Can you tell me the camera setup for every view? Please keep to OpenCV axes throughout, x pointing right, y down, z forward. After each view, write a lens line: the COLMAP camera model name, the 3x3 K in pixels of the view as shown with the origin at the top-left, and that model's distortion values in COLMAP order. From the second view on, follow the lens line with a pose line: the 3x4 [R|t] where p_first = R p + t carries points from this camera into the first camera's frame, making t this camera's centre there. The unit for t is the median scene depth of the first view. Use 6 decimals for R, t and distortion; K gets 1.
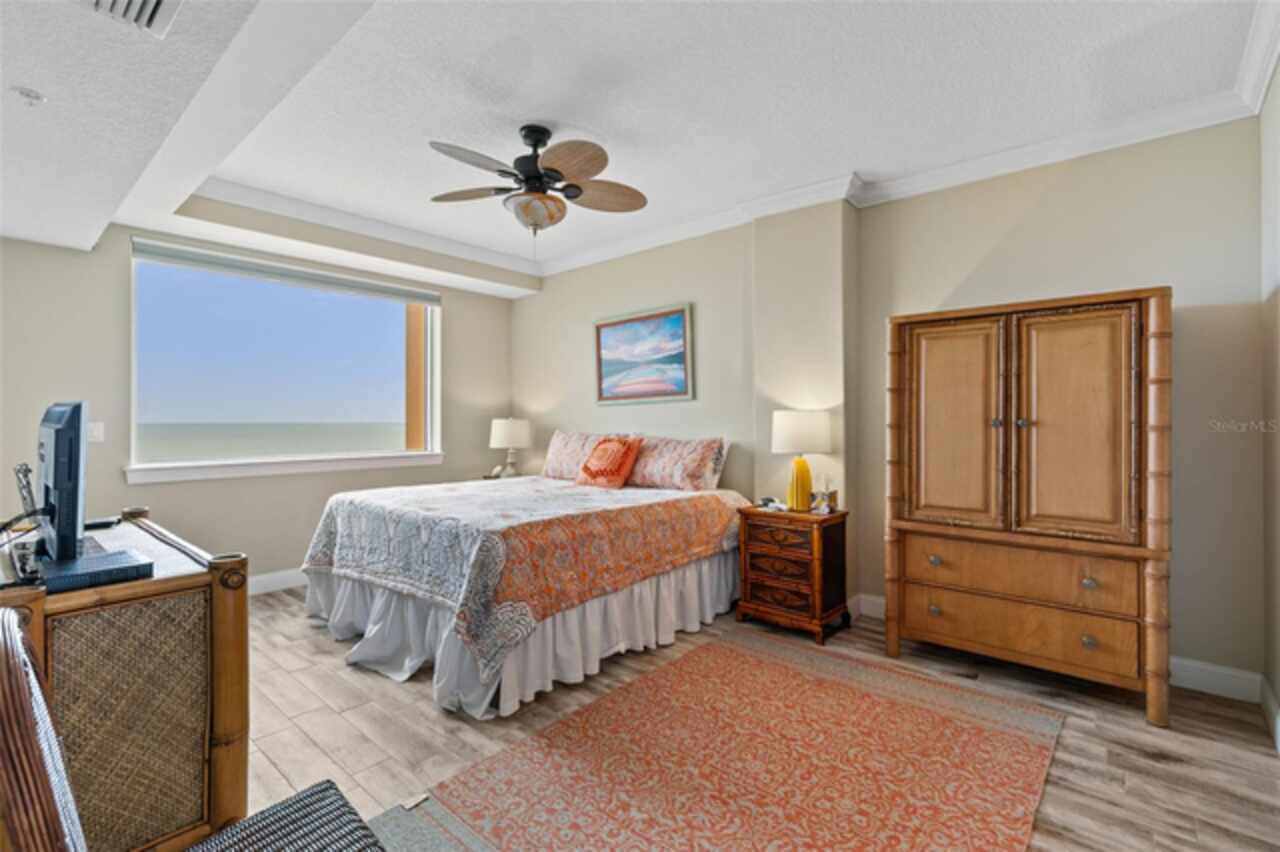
lens RADIAL K [[572.9, 0, 640.0], [0, 572.9, 426.0], [0, 0, 1]] dist [0.001345, -0.000179]
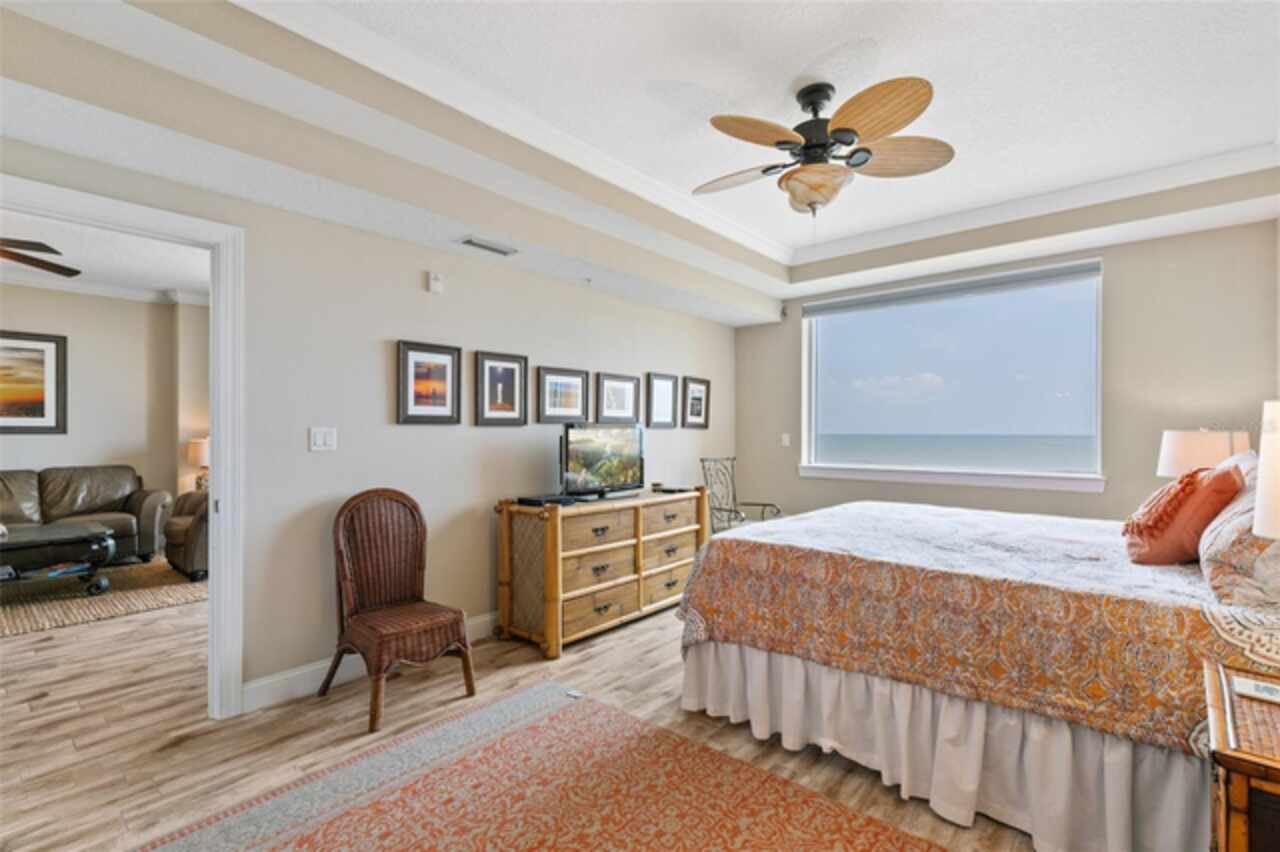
lens RADIAL K [[575.6, 0, 656.9], [0, 575.6, 448.0], [0, 0, 1]] dist [0.000314, 0.000053]
pose [[0.012707, 0.026670, -0.999564, 0.557202], [-0.008066, 0.999614, 0.026569, -0.006940], [0.999887, 0.007724, 0.012917, 0.624254]]
